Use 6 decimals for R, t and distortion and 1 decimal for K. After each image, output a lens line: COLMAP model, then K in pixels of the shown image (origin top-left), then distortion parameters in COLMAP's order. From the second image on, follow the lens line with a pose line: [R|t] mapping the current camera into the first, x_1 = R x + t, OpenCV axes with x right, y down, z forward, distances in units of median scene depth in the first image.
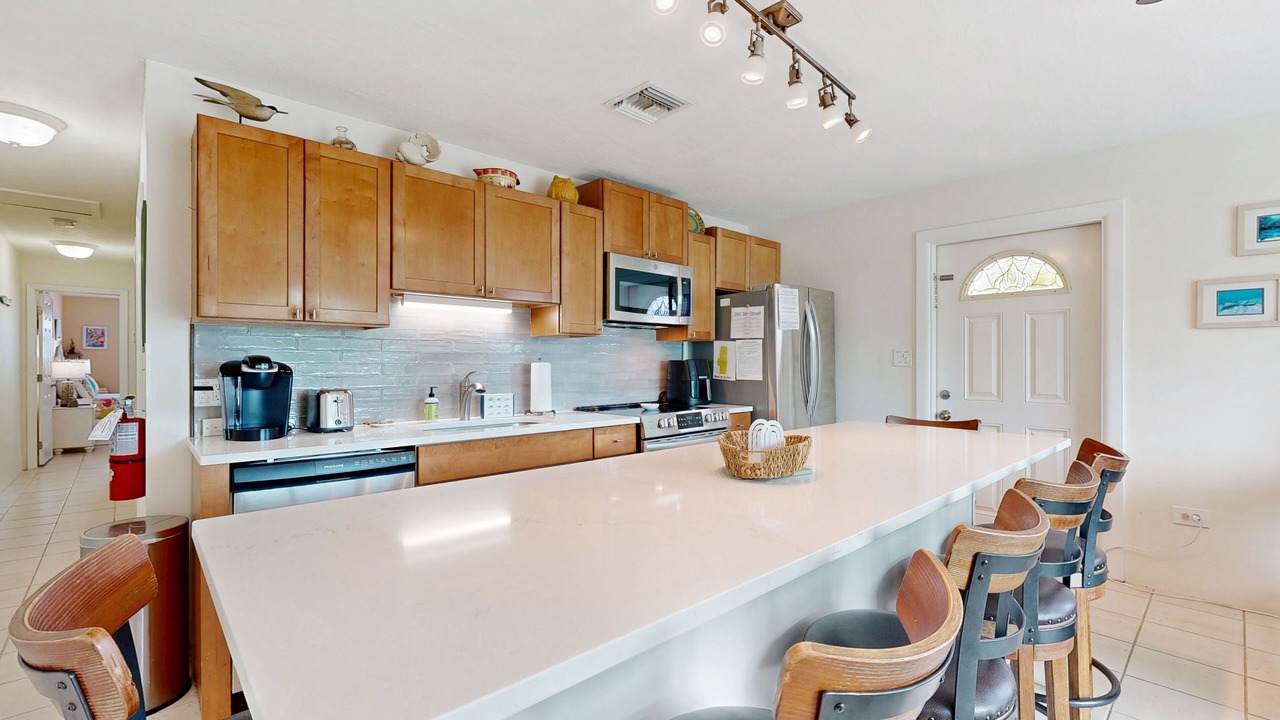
lens RADIAL K [[556.5, 0, 638.5], [0, 556.5, 362.0], [0, 0, 1]] dist [0.000070, 0.000048]
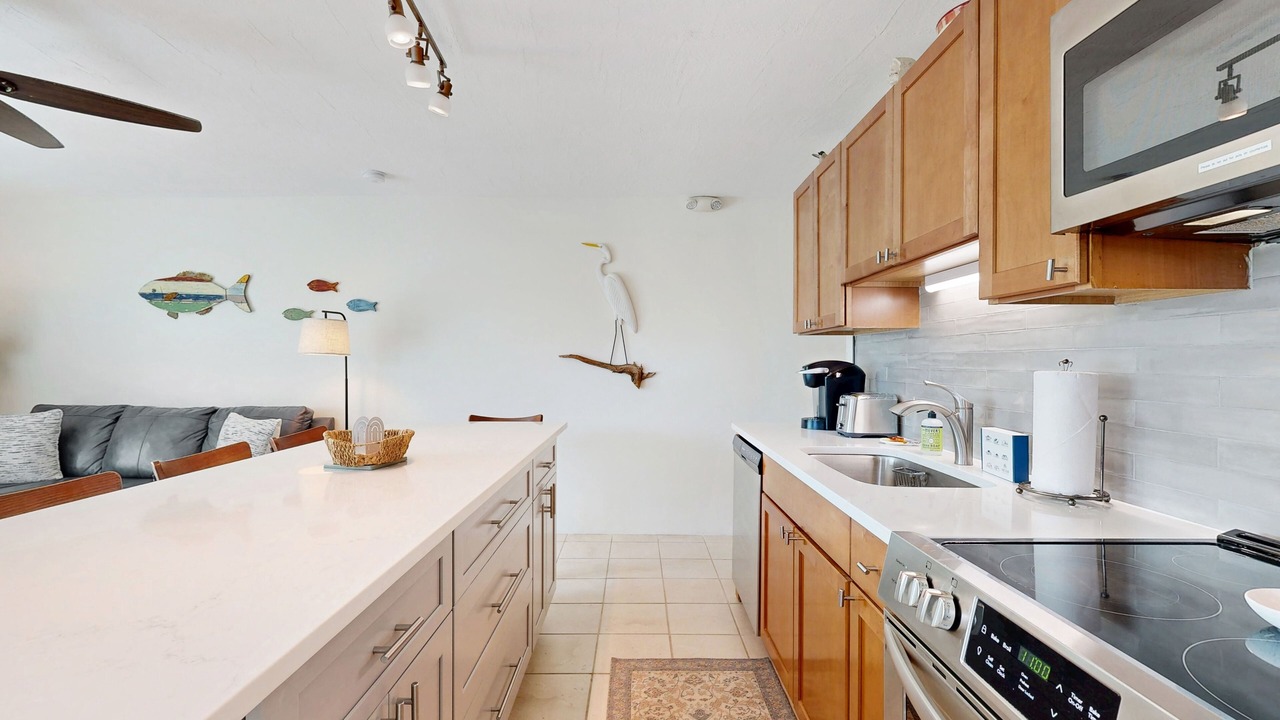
lens RADIAL K [[556.5, 0, 638.5], [0, 556.5, 362.0], [0, 0, 1]] dist [0.000070, 0.000048]
pose [[-0.677905, -0.002416, -0.735146, 0.328412], [-0.003162, 0.999995, -0.000370, -0.004445], [0.735143, 0.002074, -0.677909, 1.025939]]
